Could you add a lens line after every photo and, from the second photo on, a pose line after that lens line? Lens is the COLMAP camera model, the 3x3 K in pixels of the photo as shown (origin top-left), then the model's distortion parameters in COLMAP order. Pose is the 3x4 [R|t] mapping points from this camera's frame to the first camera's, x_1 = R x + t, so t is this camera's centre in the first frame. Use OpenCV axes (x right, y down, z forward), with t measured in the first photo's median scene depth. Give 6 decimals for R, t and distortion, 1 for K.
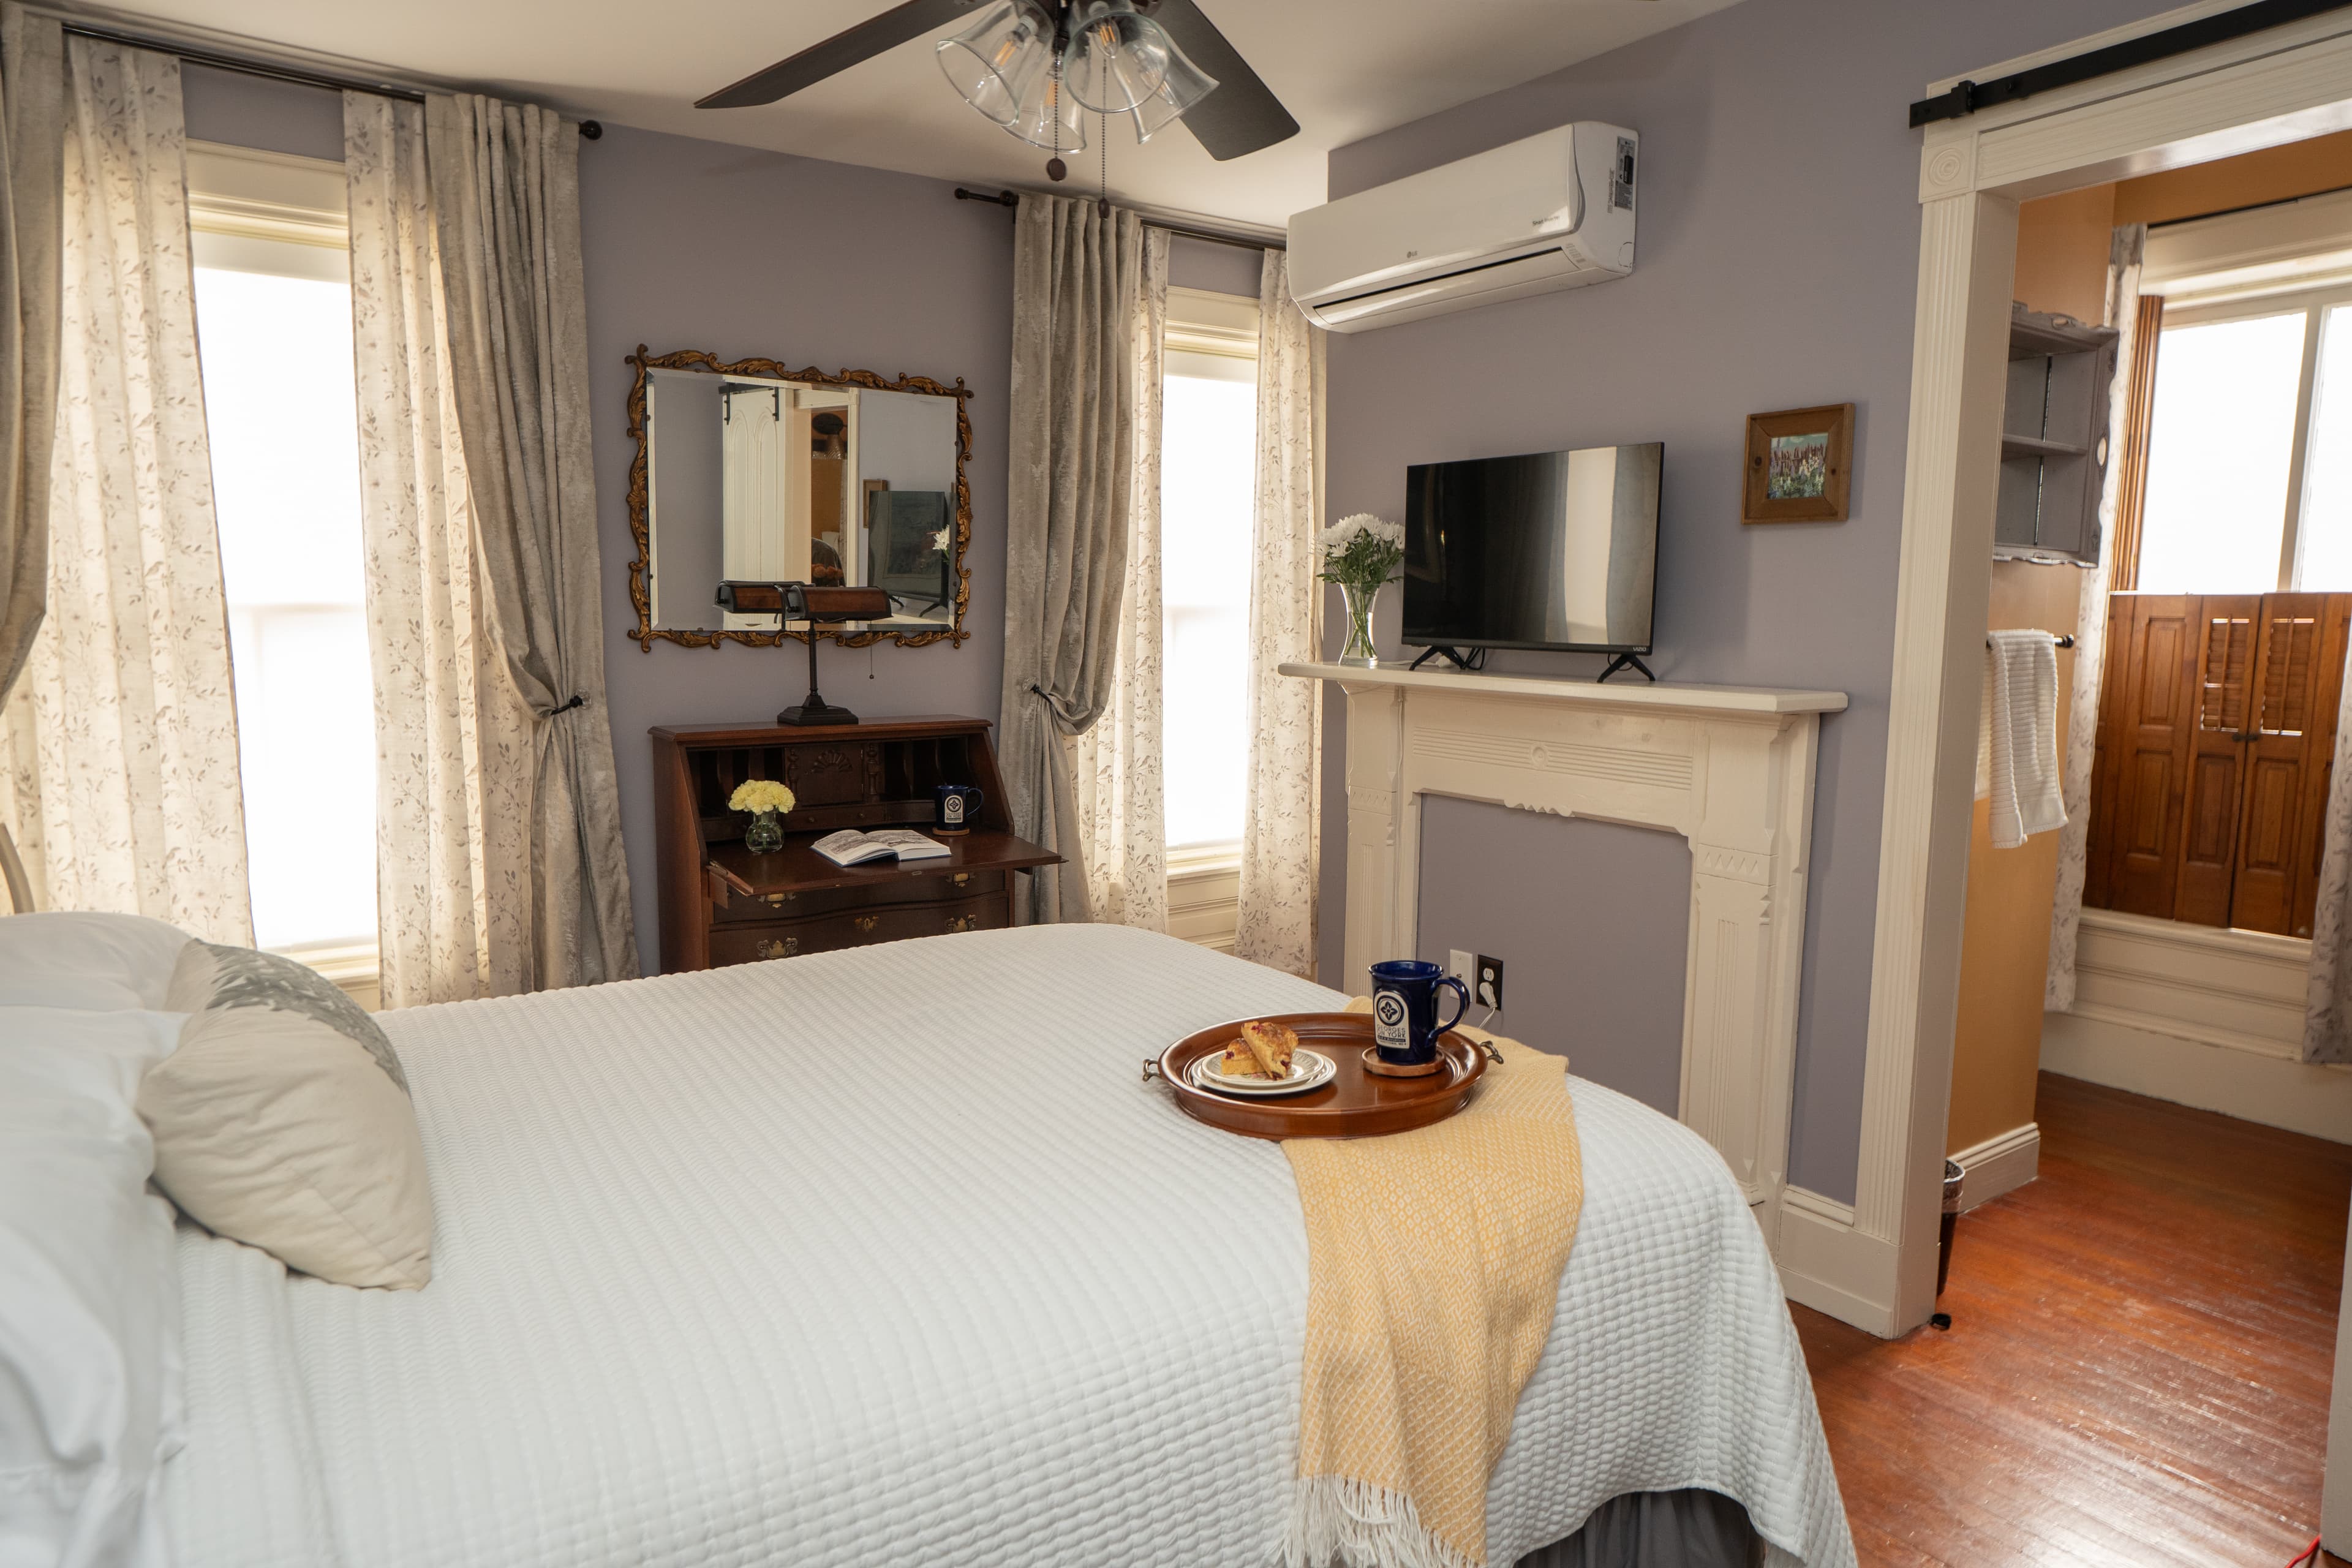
lens RADIAL K [[1384.8, 0, 1137.5], [0, 1384.8, 774.2], [0, 0, 1]] dist [0.000270, 0.000109]
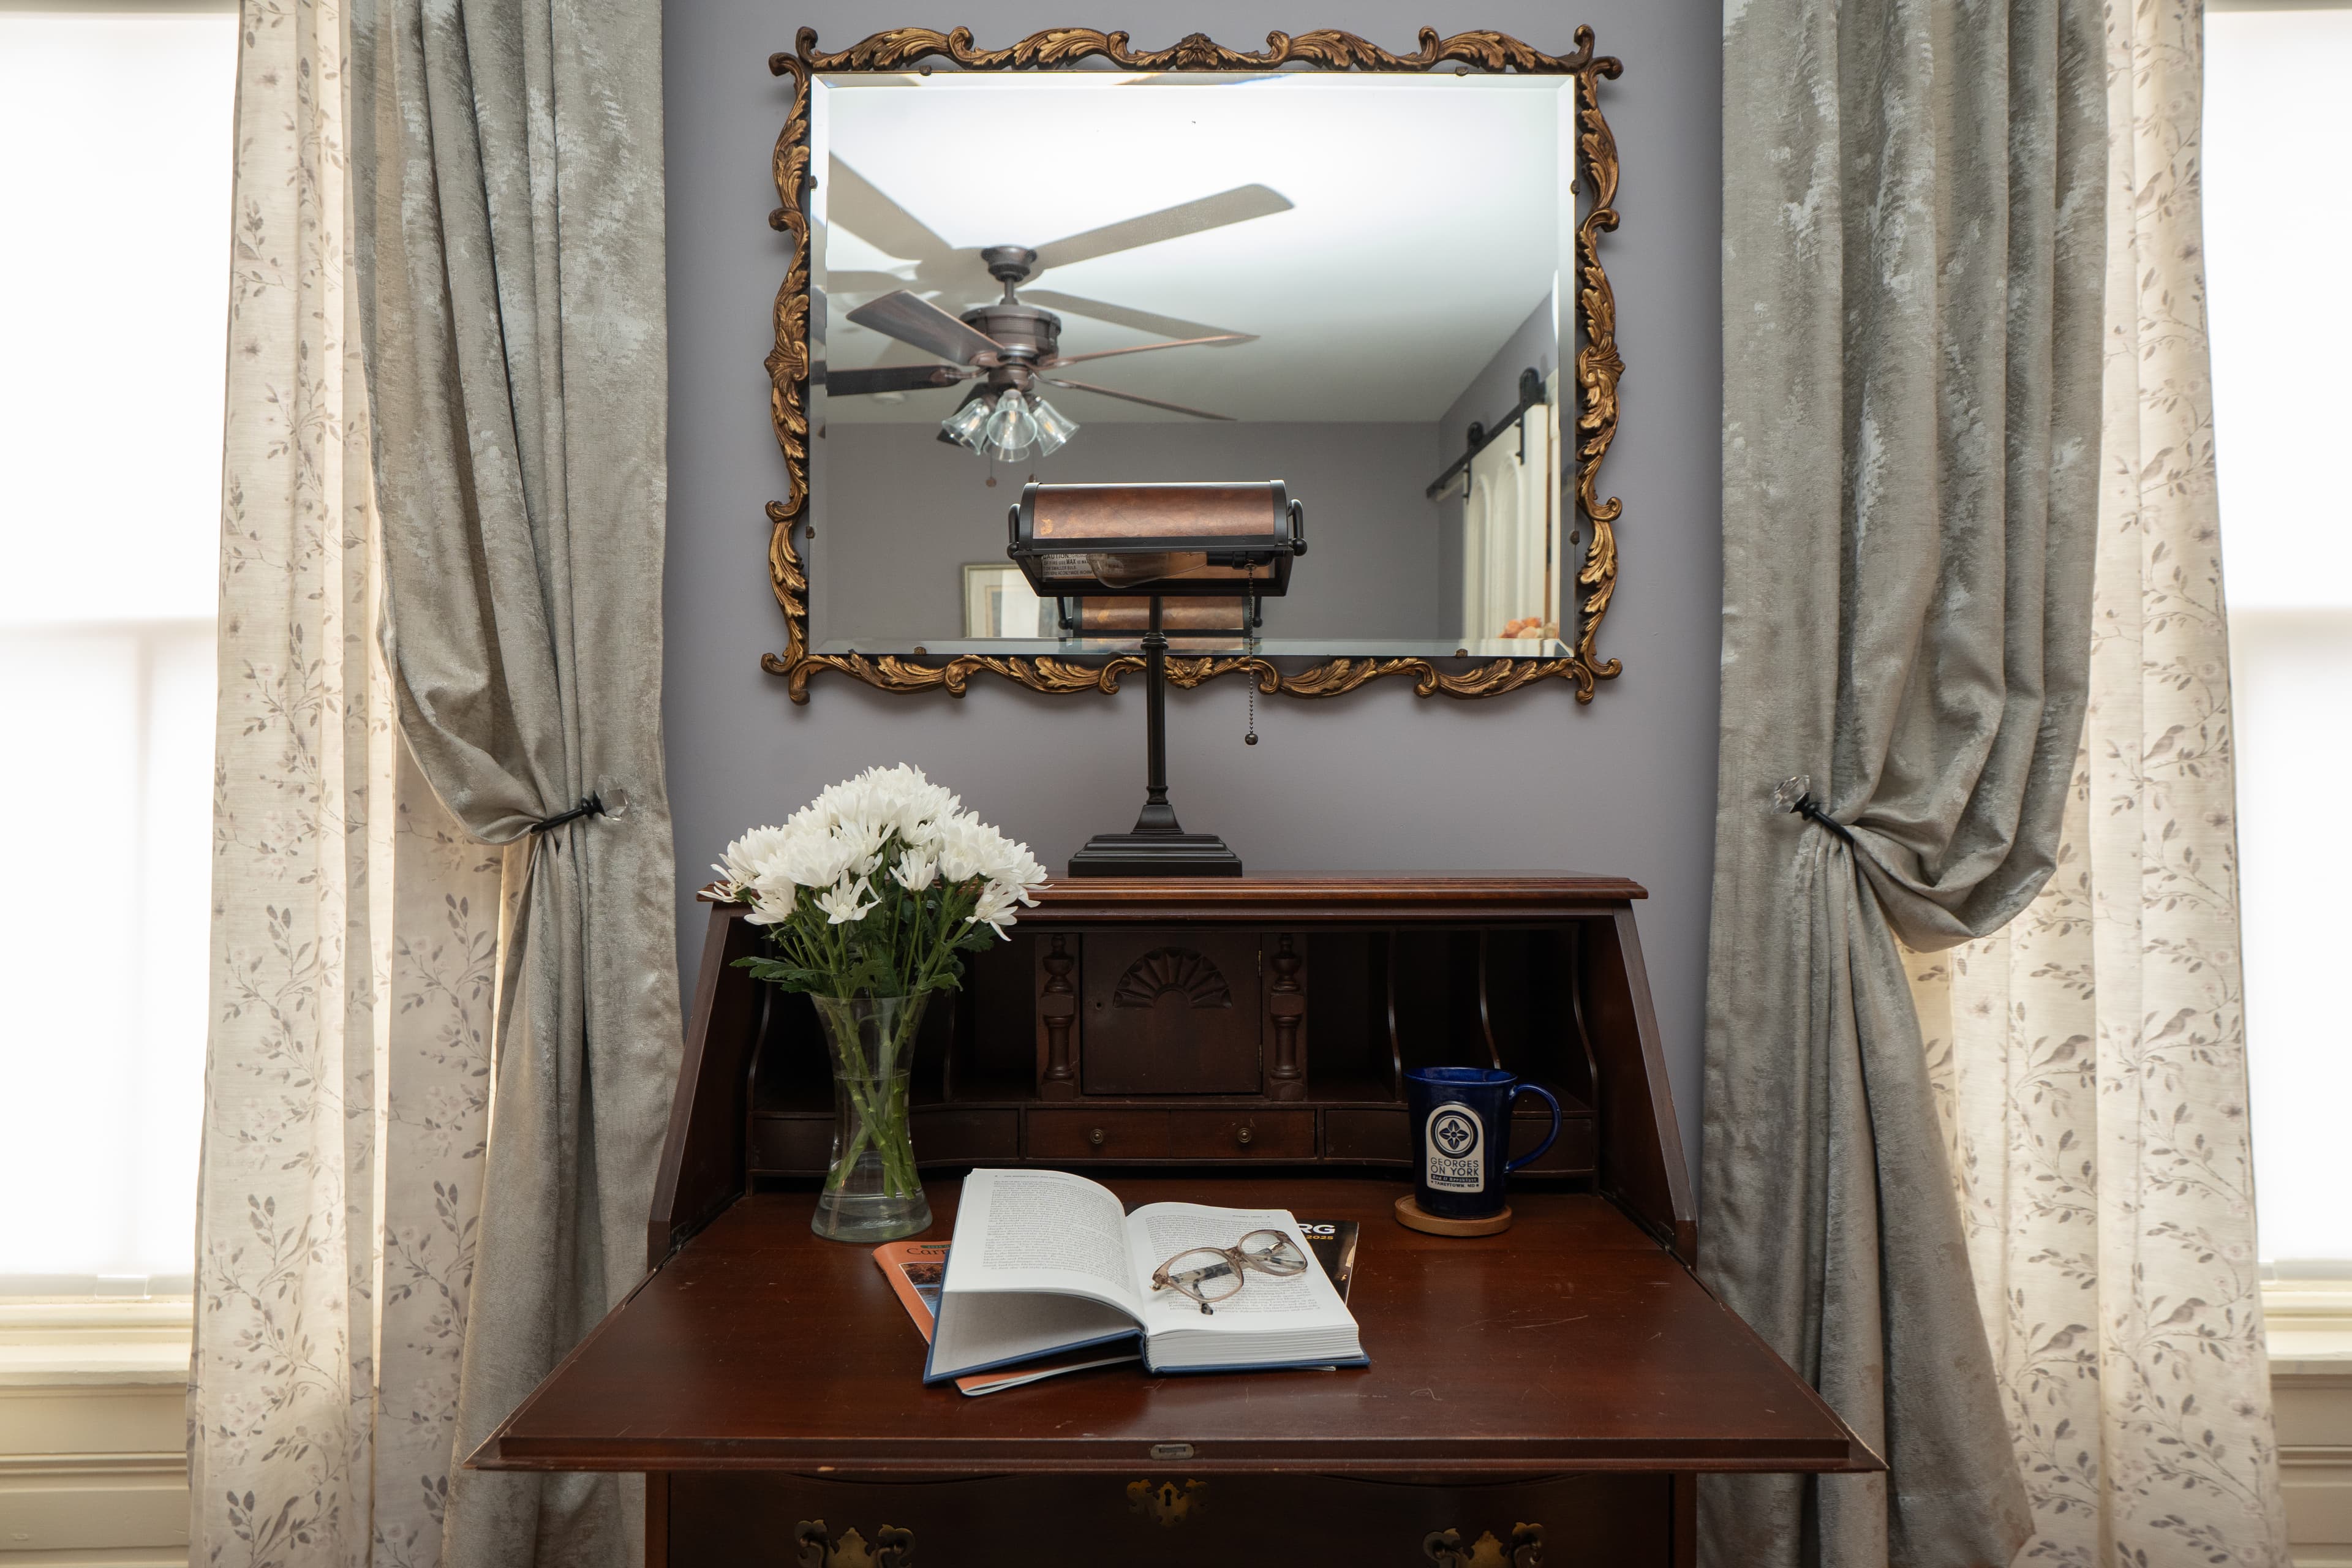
lens RADIAL K [[1384.8, 0, 1137.5], [0, 1384.8, 774.2], [0, 0, 1]] dist [0.000270, 0.000109]
pose [[0.831167, -0.026974, -0.555369, -0.020666], [-0.058252, 0.989102, -0.135221, -0.012248], [0.552963, 0.144743, 0.820537, 0.676960]]
